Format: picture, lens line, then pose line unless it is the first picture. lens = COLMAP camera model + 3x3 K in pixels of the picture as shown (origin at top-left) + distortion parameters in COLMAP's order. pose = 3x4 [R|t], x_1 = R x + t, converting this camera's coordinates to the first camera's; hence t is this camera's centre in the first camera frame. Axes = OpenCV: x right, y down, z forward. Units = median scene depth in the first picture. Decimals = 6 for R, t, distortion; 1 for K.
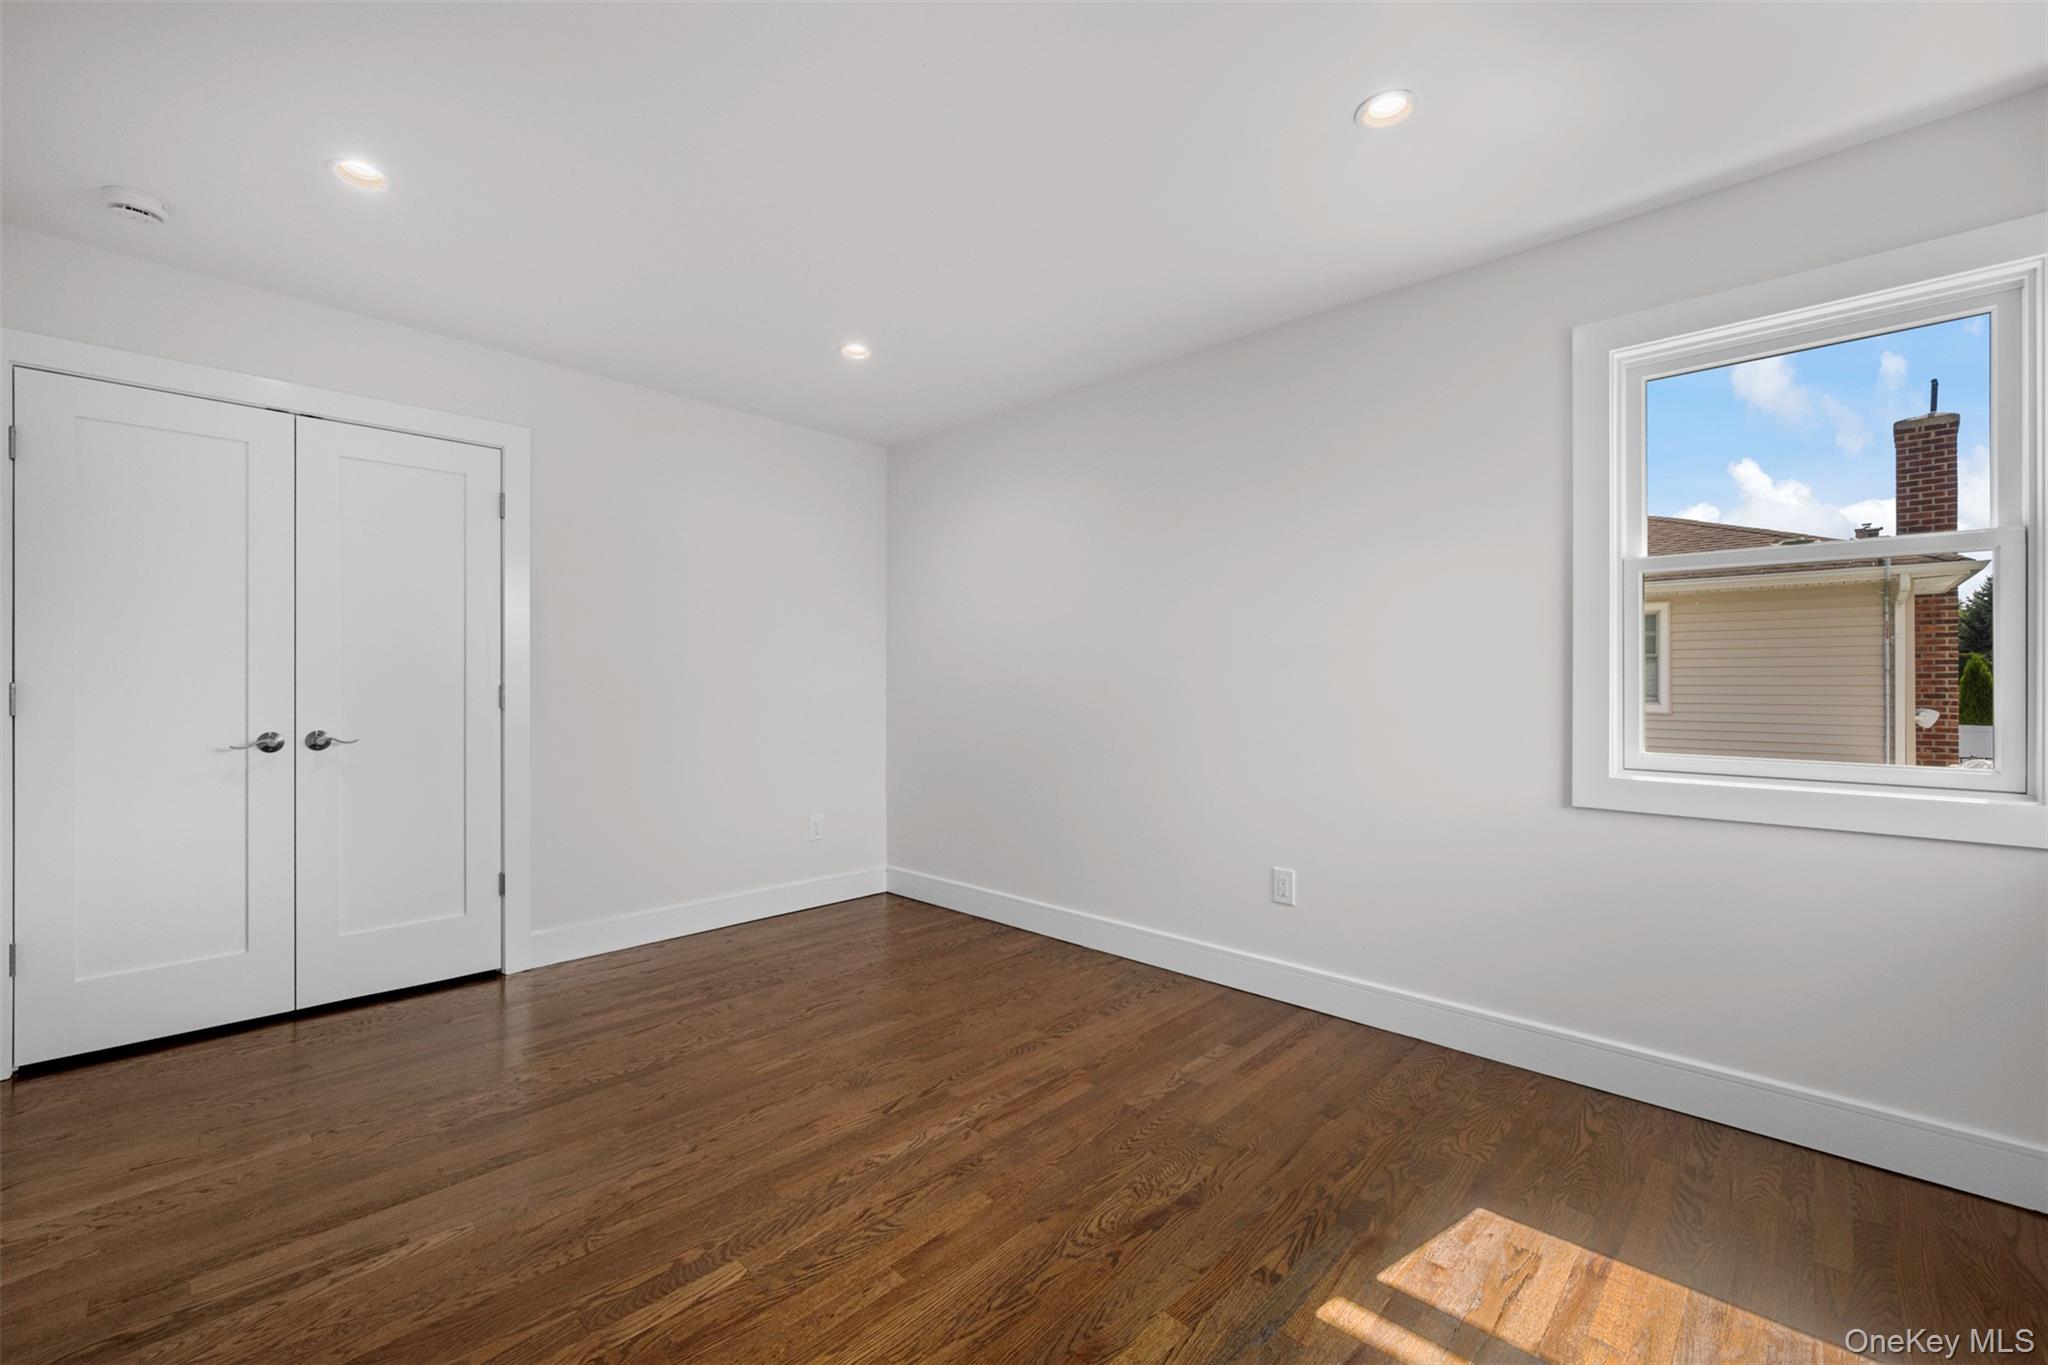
lens RADIAL K [[823.9, 0, 1041.6], [0, 823.9, 680.0], [0, 0, 1]] dist [0.001603, -0.000027]
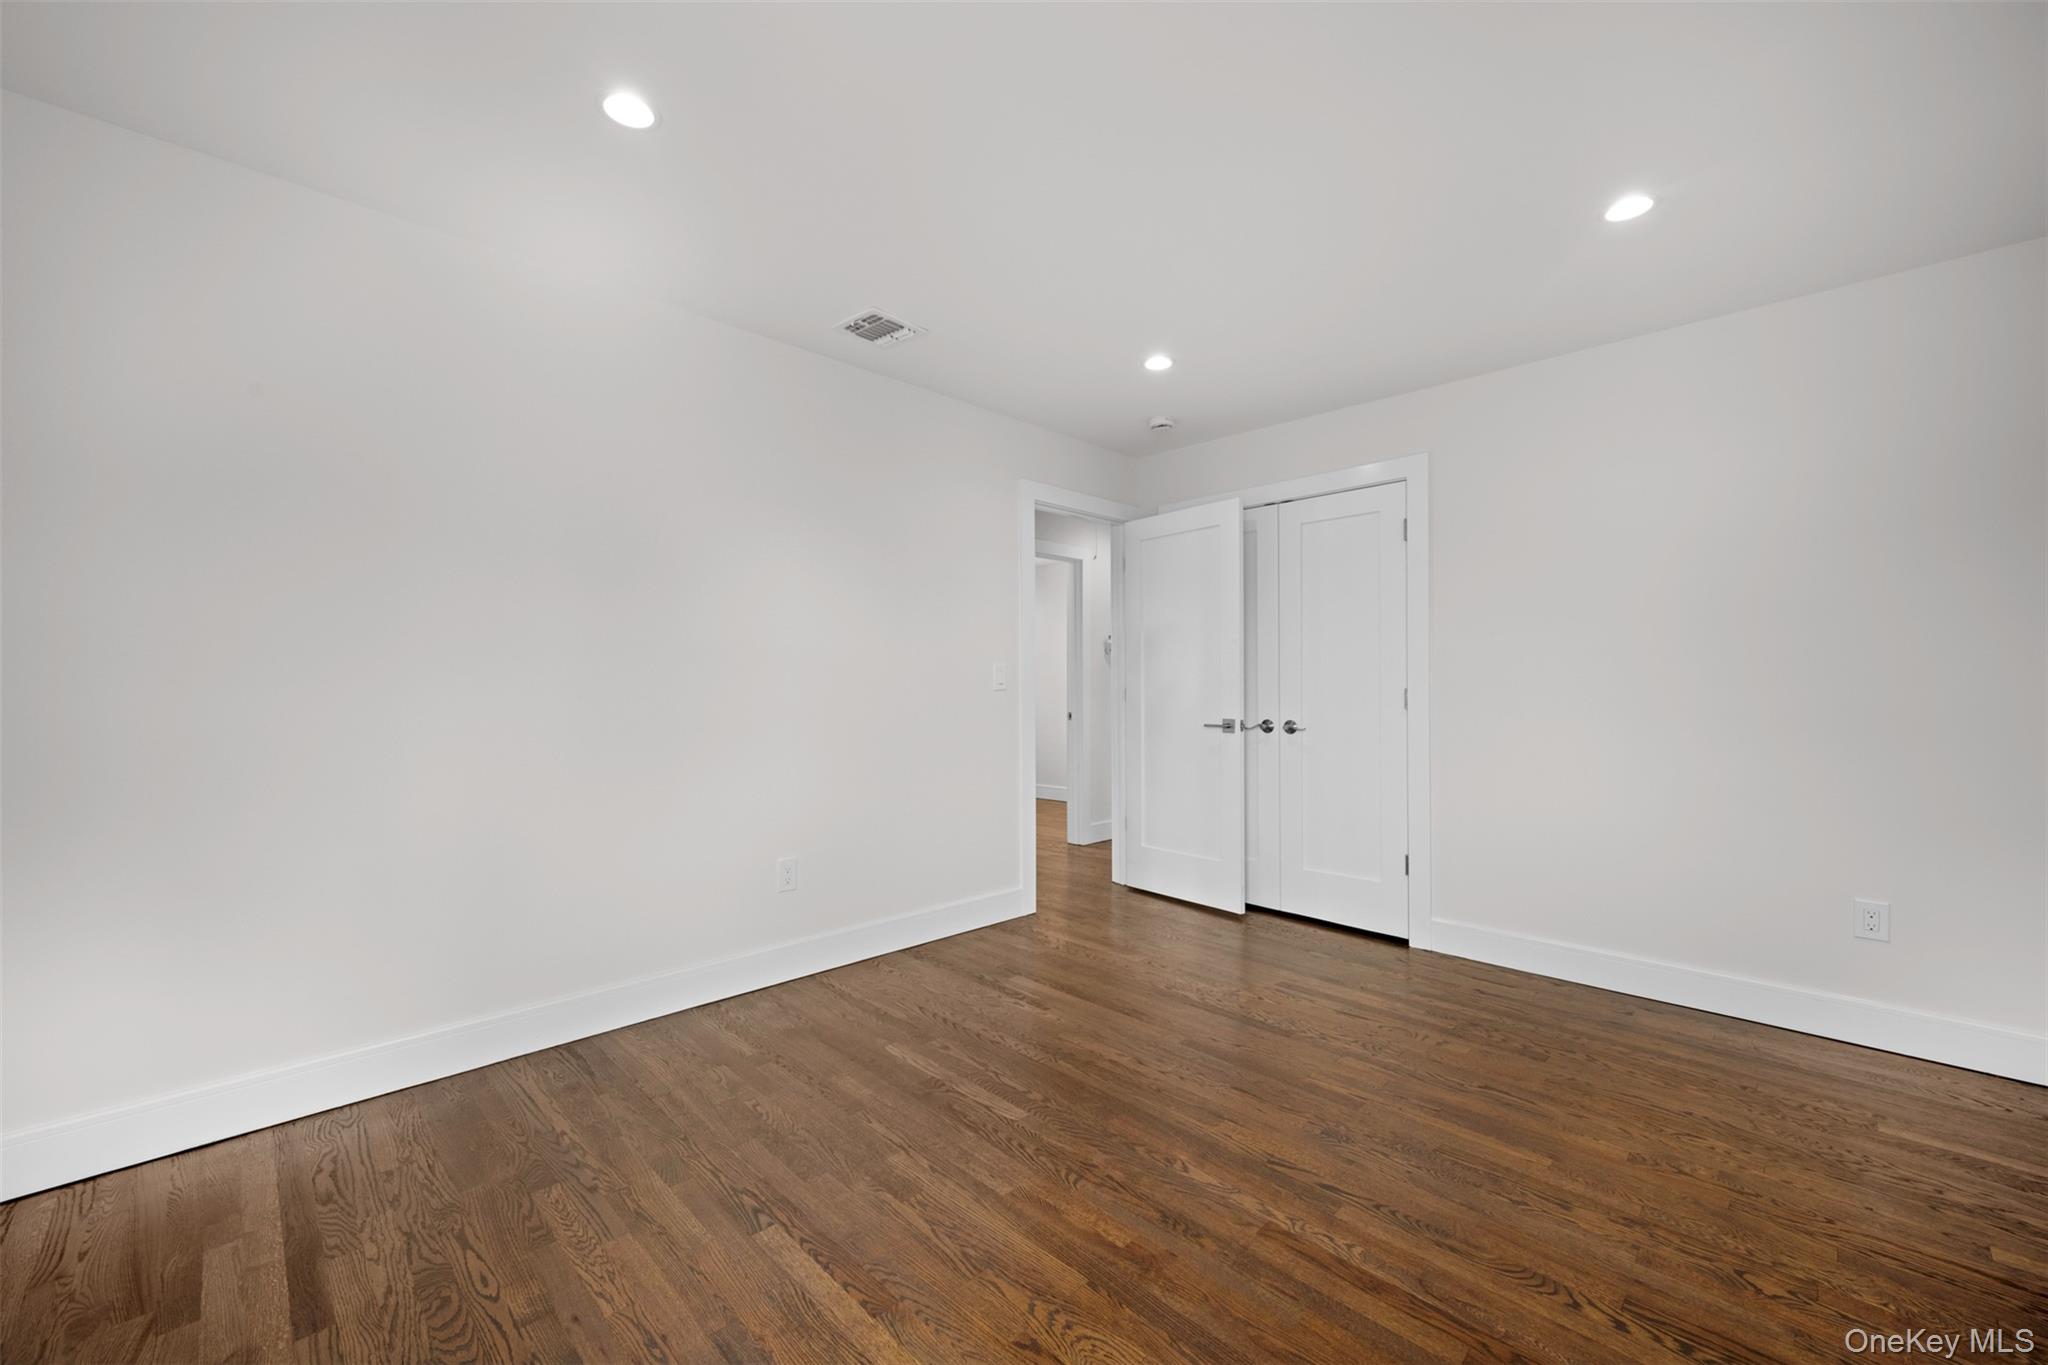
lens RADIAL K [[823.9, 0, 1041.6], [0, 823.9, 690.2], [0, 0, 1]] dist [0.001603, -0.000027]
pose [[-0.027194, -0.001209, -0.999629, 0.630975], [0.003540, 0.999993, -0.001306, 0.011582], [0.999624, -0.003574, -0.027190, 0.690662]]
